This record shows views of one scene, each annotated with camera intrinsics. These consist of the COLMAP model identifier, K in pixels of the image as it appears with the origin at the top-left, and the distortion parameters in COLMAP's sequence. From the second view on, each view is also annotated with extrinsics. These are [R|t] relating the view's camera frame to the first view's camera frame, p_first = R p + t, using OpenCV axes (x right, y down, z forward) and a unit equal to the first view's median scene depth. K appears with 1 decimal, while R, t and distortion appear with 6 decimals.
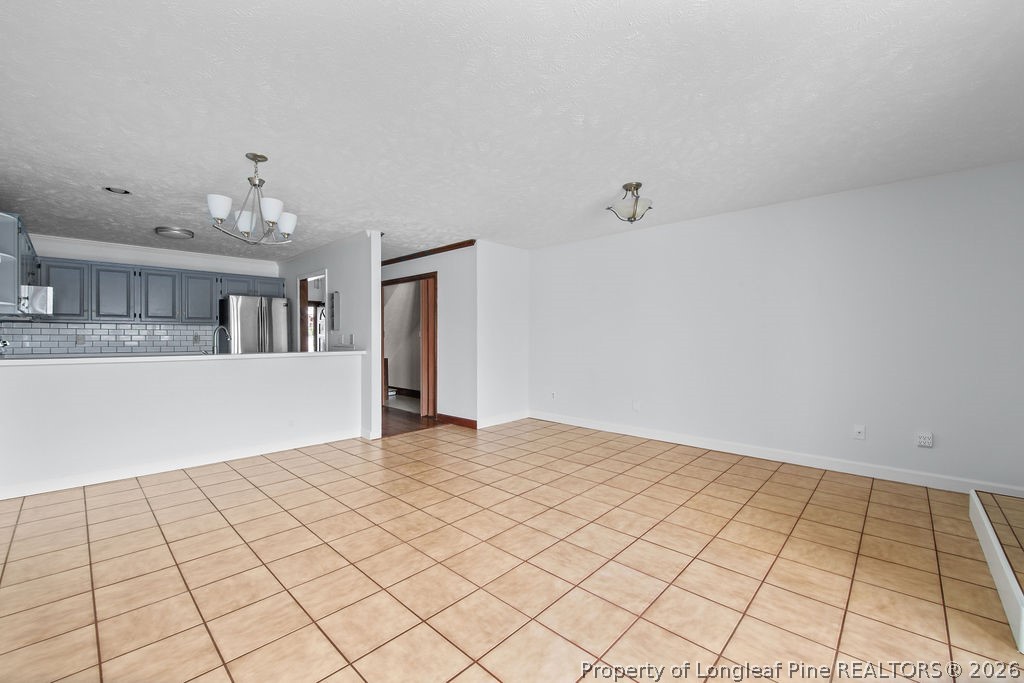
lens RADIAL K [[415.7, 0, 513.9], [0, 415.7, 334.9], [0, 0, 1]] dist [-0.003947, -0.006030]
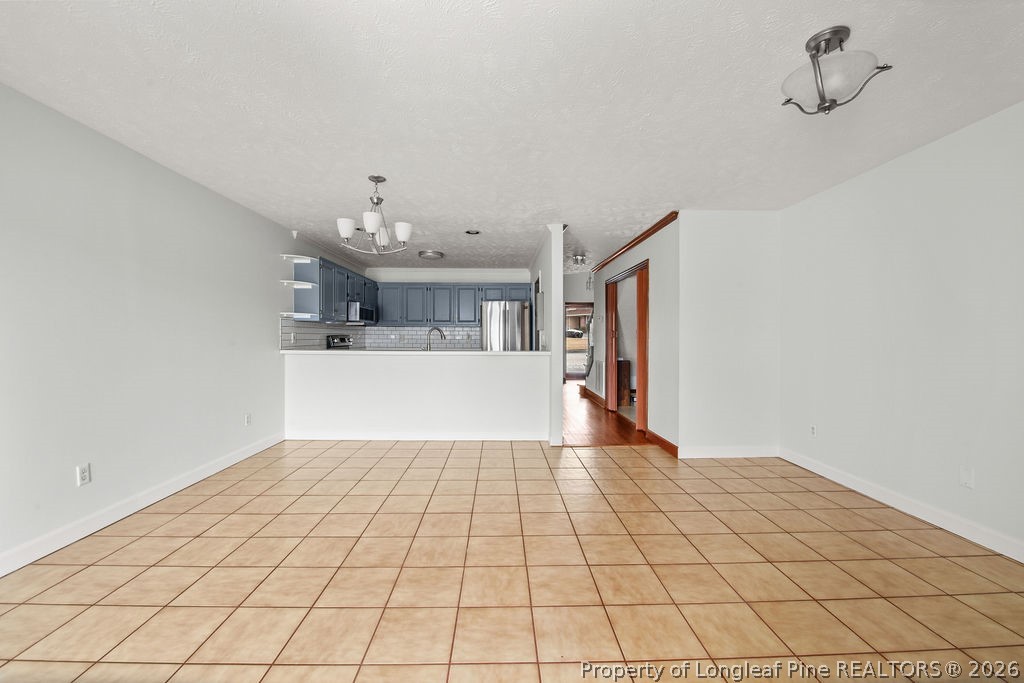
lens RADIAL K [[415.7, 0, 513.9], [0, 415.7, 334.9], [0, 0, 1]] dist [-0.003947, -0.006030]
pose [[0.701651, 0.000955, -0.712520, 0.310370], [-0.001828, 0.999998, -0.000460, 0.000862], [0.712518, 0.001625, 0.701652, 0.314289]]
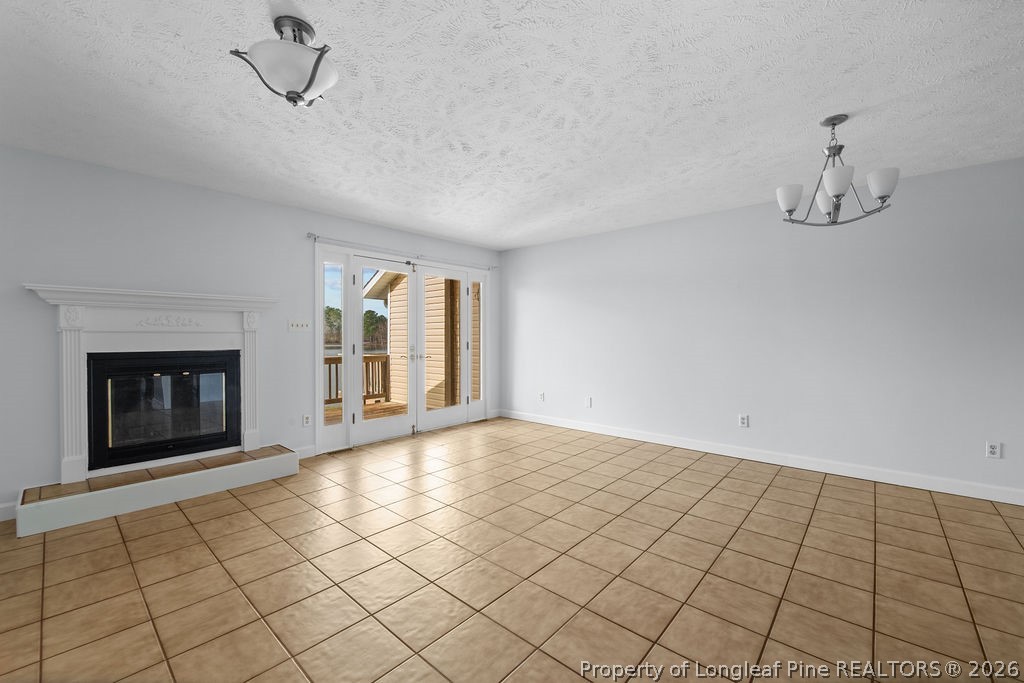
lens RADIAL K [[413.9, 0, 512.0], [0, 413.9, 341.5], [0, 0, 1]] dist [-0.000904, -0.000038]
pose [[-0.999722, 0.003856, -0.023253, 0.032513], [0.003623, 0.999943, 0.010065, 0.003074], [0.023290, 0.009978, -0.999679, 1.229533]]
